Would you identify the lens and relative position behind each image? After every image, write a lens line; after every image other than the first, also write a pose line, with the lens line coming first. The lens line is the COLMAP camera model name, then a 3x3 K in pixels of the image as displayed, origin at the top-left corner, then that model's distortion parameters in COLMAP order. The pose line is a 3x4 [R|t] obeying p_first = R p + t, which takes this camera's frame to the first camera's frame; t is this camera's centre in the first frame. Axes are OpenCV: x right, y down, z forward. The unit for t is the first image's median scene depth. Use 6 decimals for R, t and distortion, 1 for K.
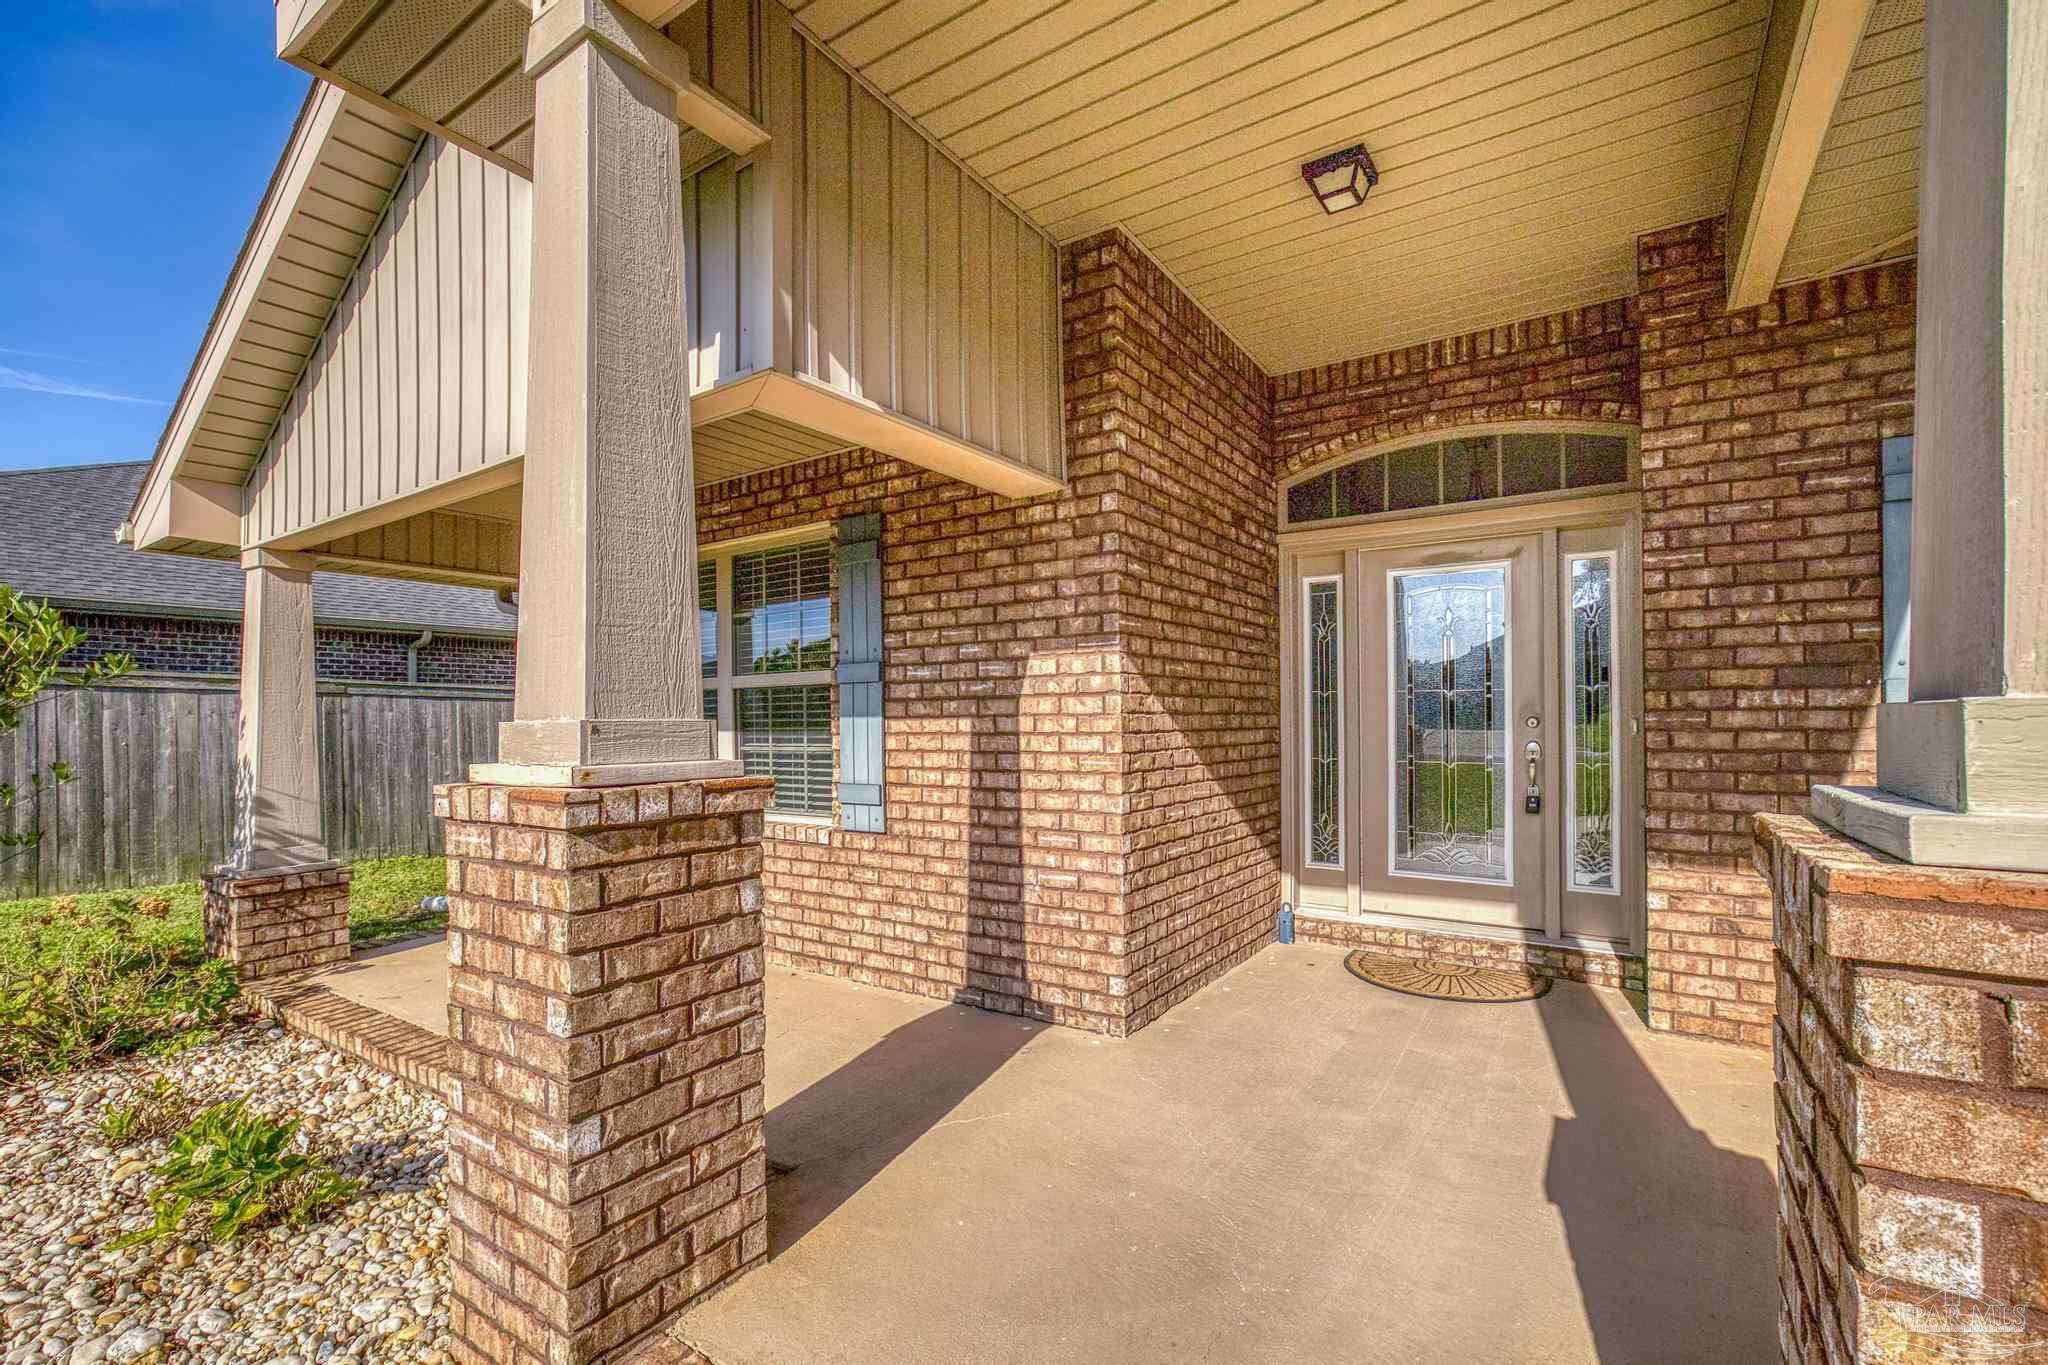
lens RADIAL K [[864.8, 0, 1033.5], [0, 864.8, 700.2], [0, 0, 1]] dist [0.002838, -0.000460]
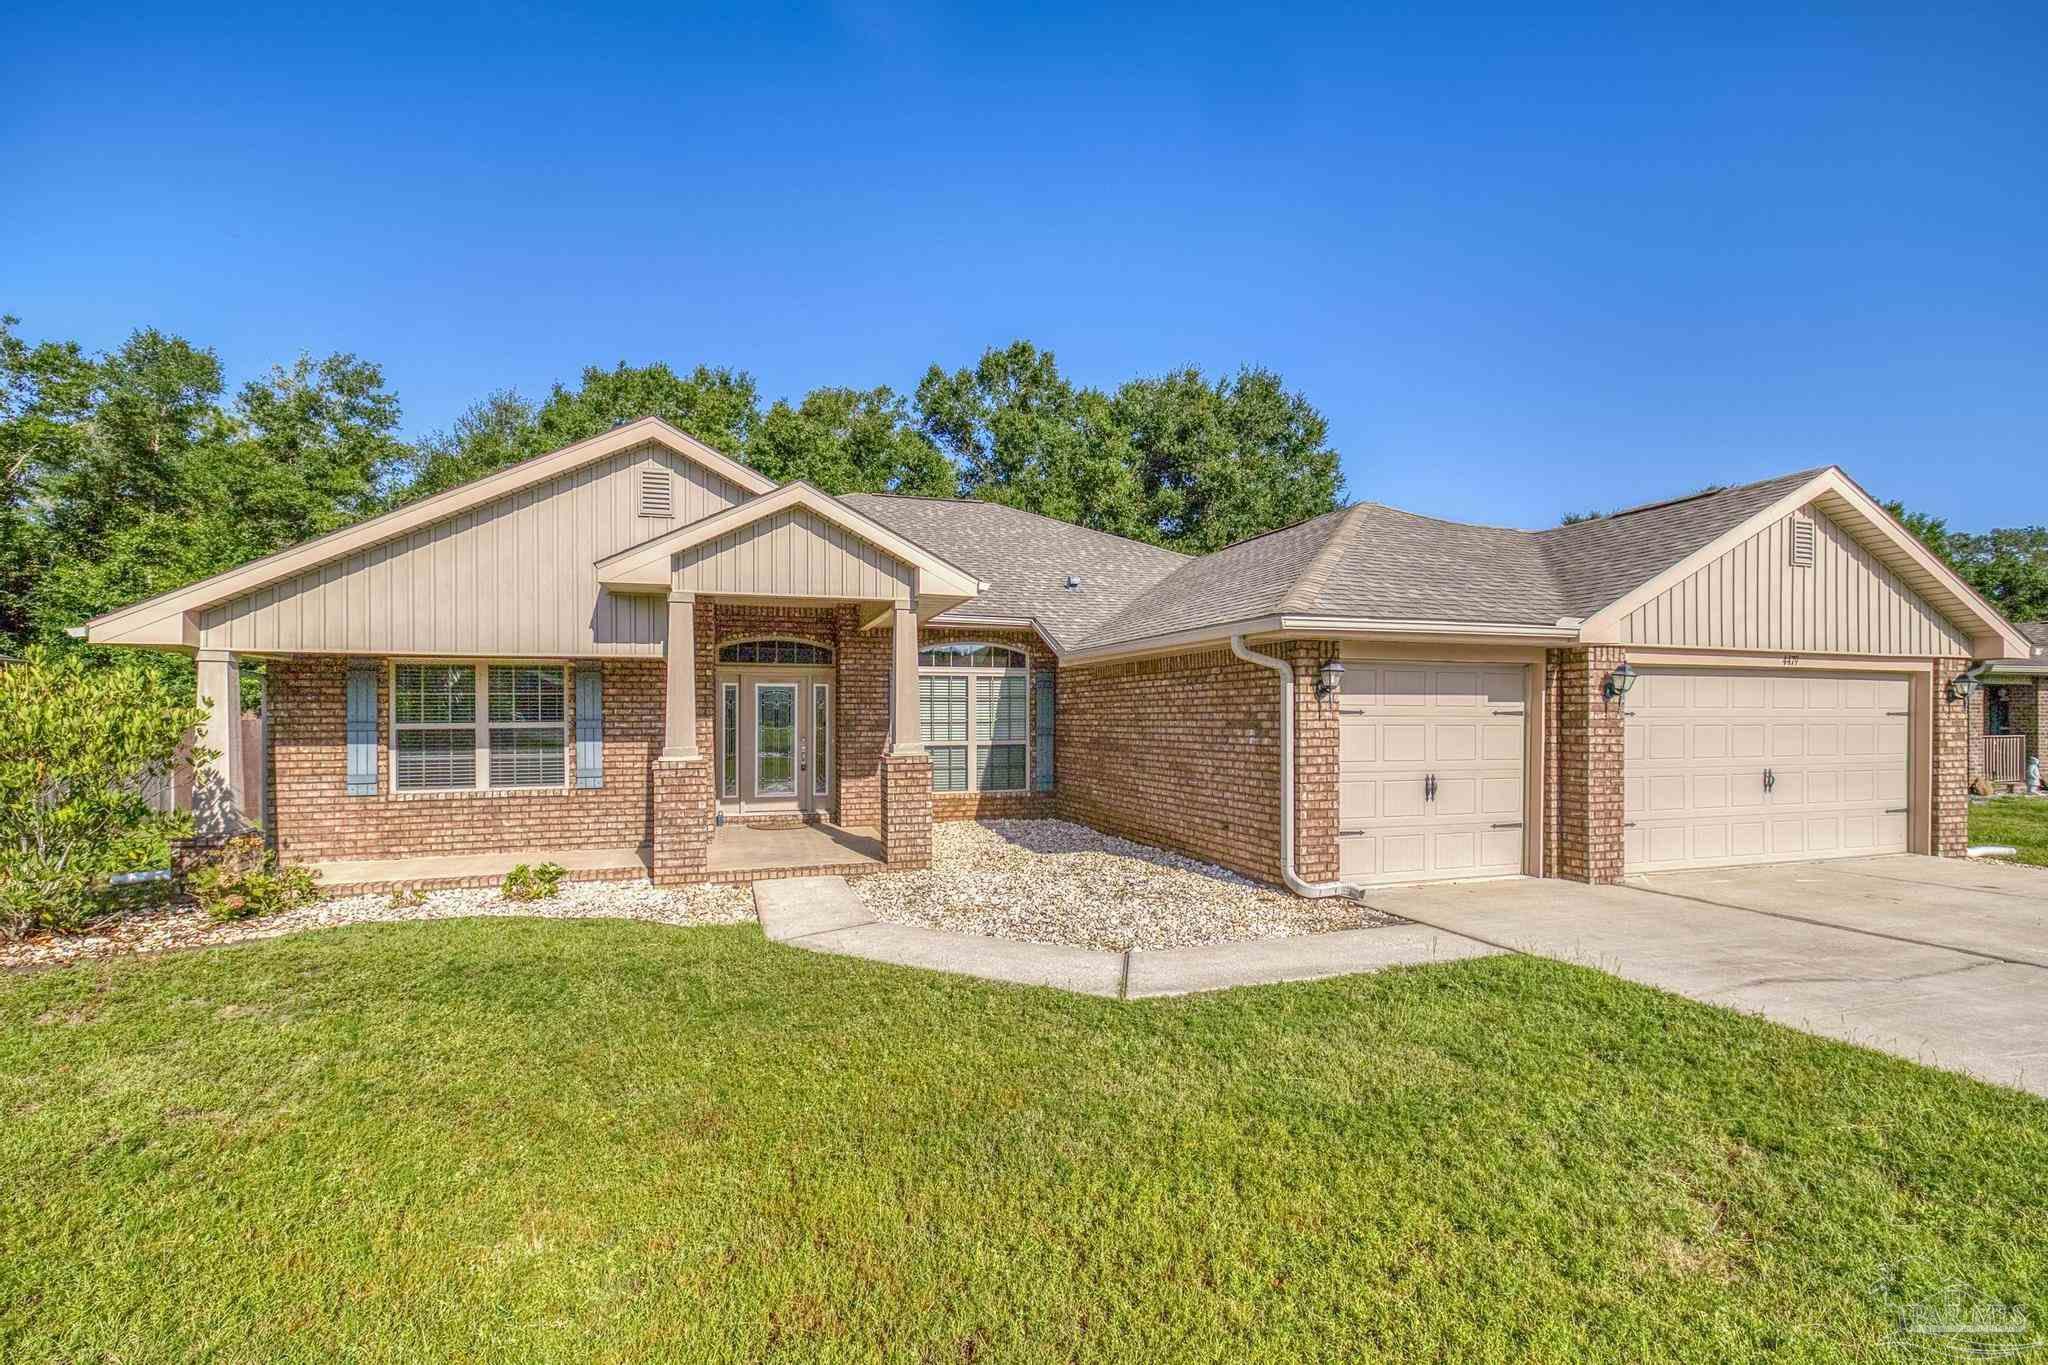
lens RADIAL K [[864.8, 0, 1021.6], [0, 864.8, 718.9], [0, 0, 1]] dist [0.002838, -0.000460]
pose [[0.602573, 0.005489, 0.798045, -1.397592], [-0.018095, 0.999813, 0.006787, -0.084287], [-0.797859, -0.018530, 0.602560, -1.440635]]
